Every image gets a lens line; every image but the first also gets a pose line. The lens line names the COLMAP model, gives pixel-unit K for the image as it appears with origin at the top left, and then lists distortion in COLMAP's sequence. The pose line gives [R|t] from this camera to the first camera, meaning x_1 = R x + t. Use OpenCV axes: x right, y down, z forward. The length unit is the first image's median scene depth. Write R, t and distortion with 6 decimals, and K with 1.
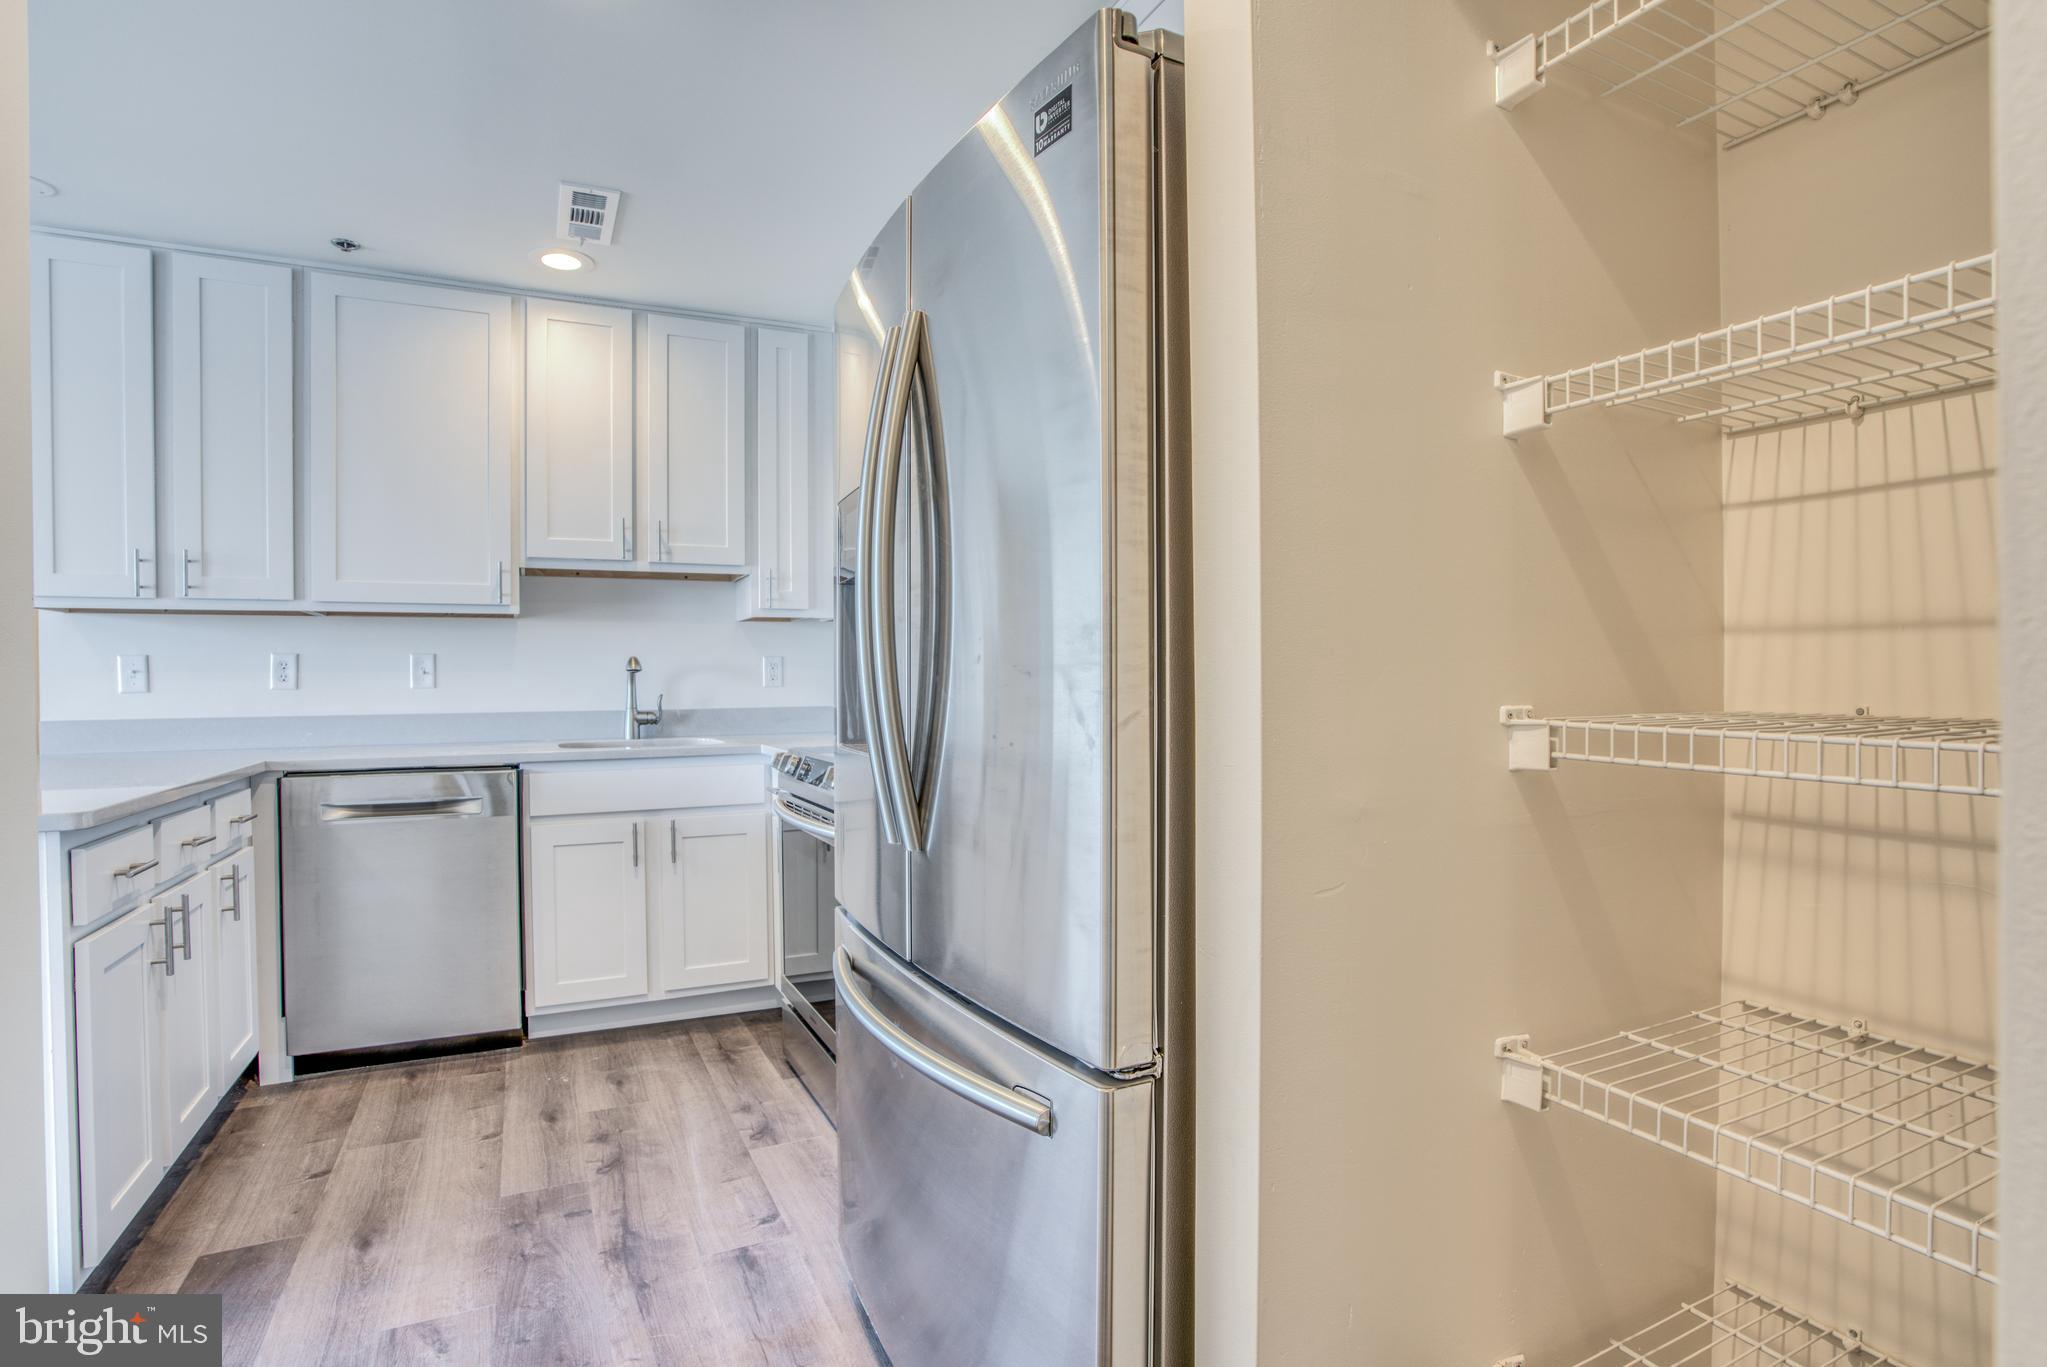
lens RADIAL K [[947.9, 0, 972.0], [0, 947.9, 713.8], [0, 0, 1]] dist [-0.038875, 0.004912]
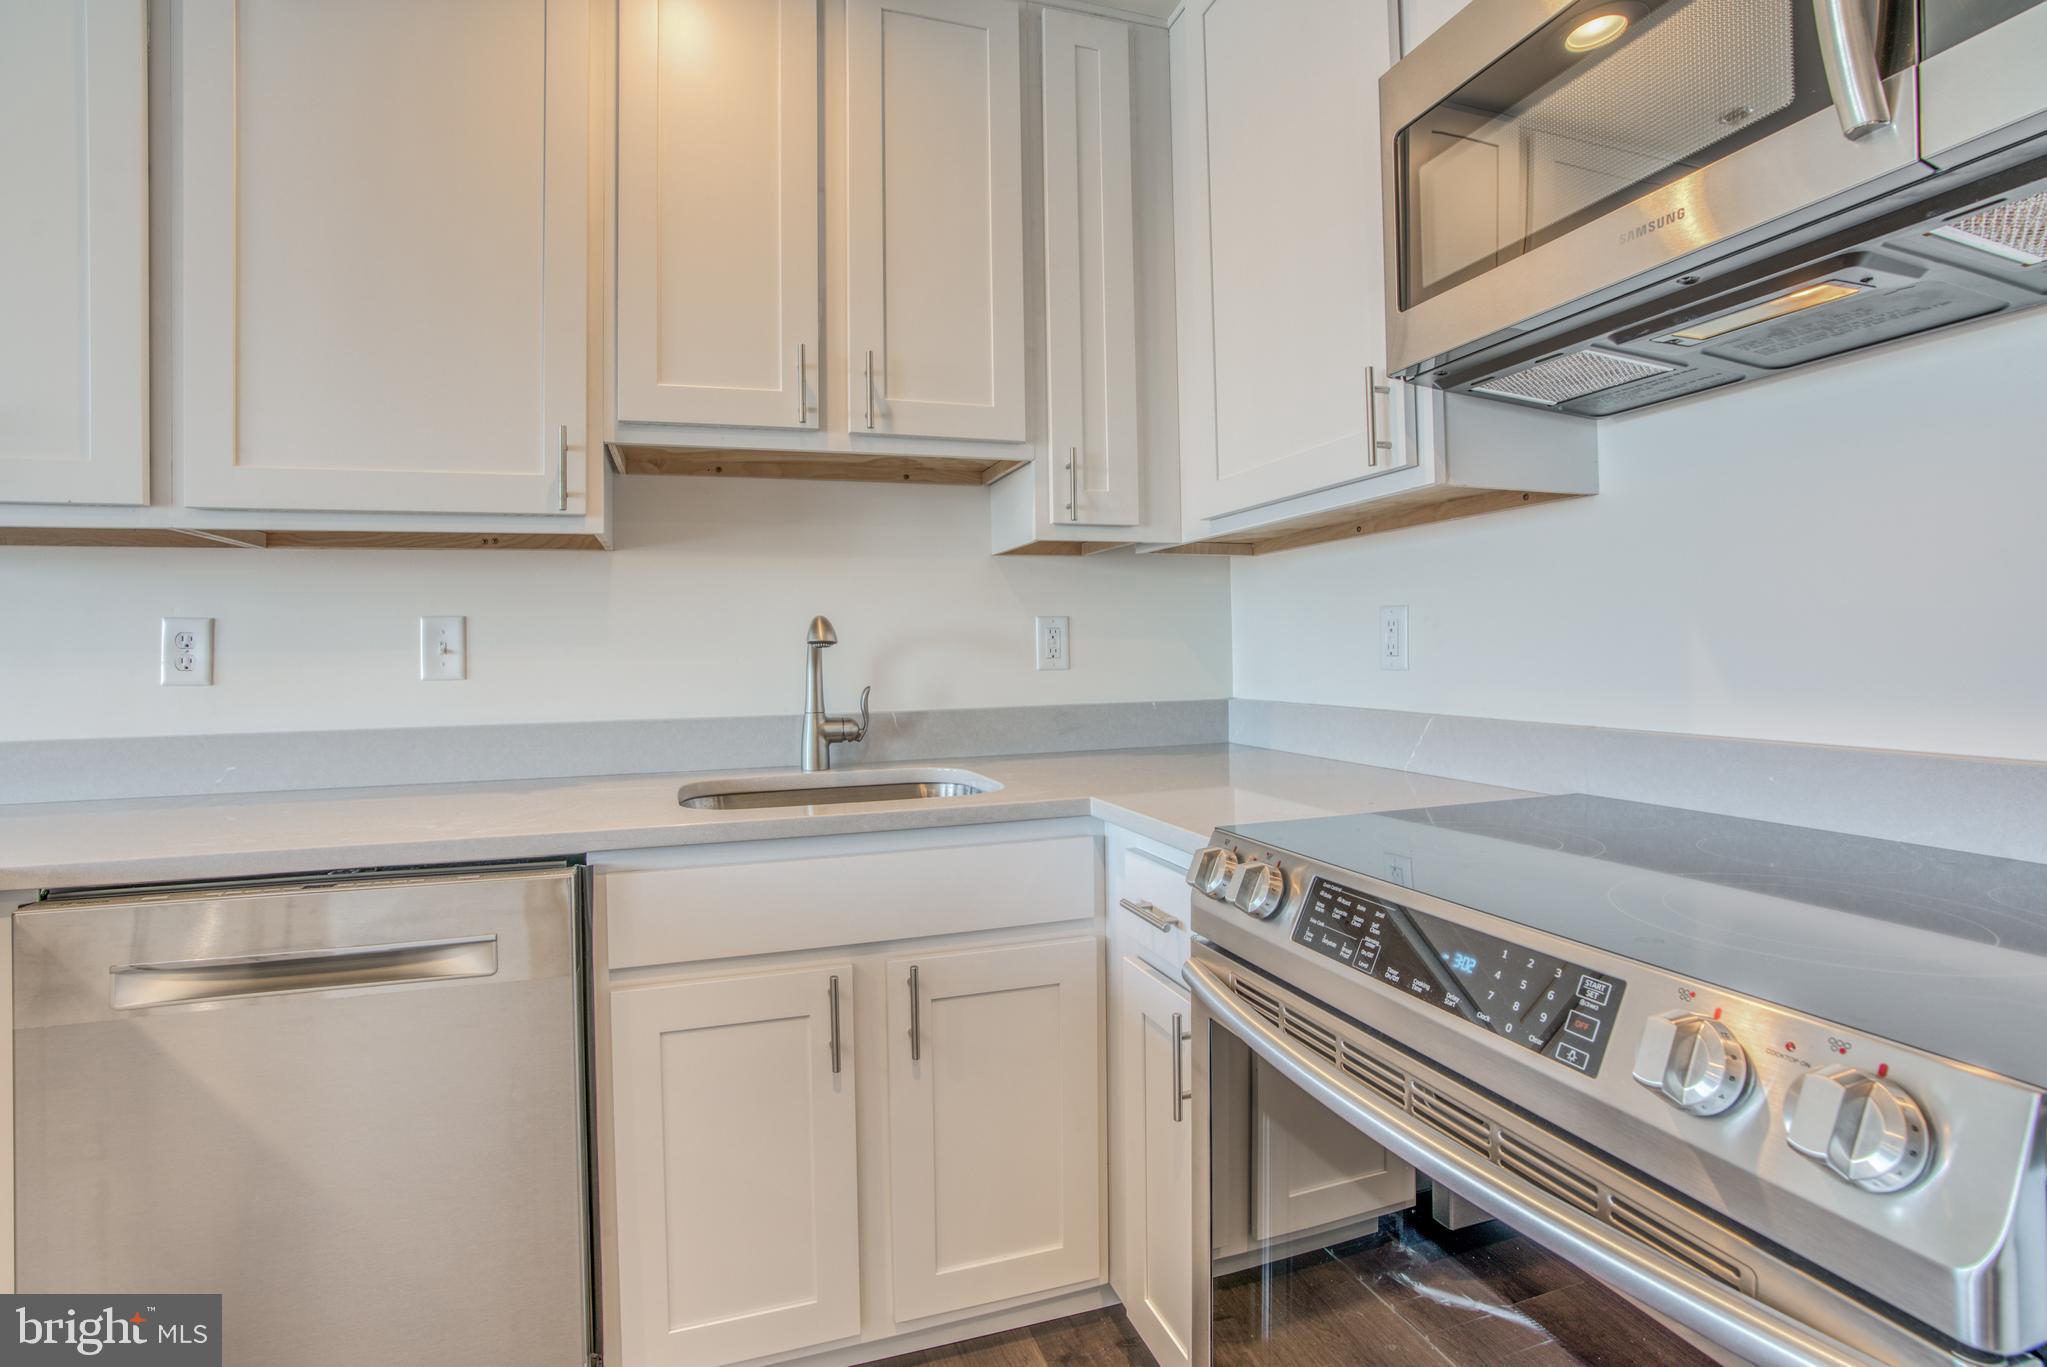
lens RADIAL K [[947.9, 0, 1027.4], [0, 947.9, 666.1], [0, 0, 1]] dist [-0.038875, 0.004912]
pose [[0.995350, -0.008104, -0.095981, -0.200311], [0.006499, 0.999834, -0.017023, -0.024089], [0.096103, 0.016320, 0.995238, 0.503778]]
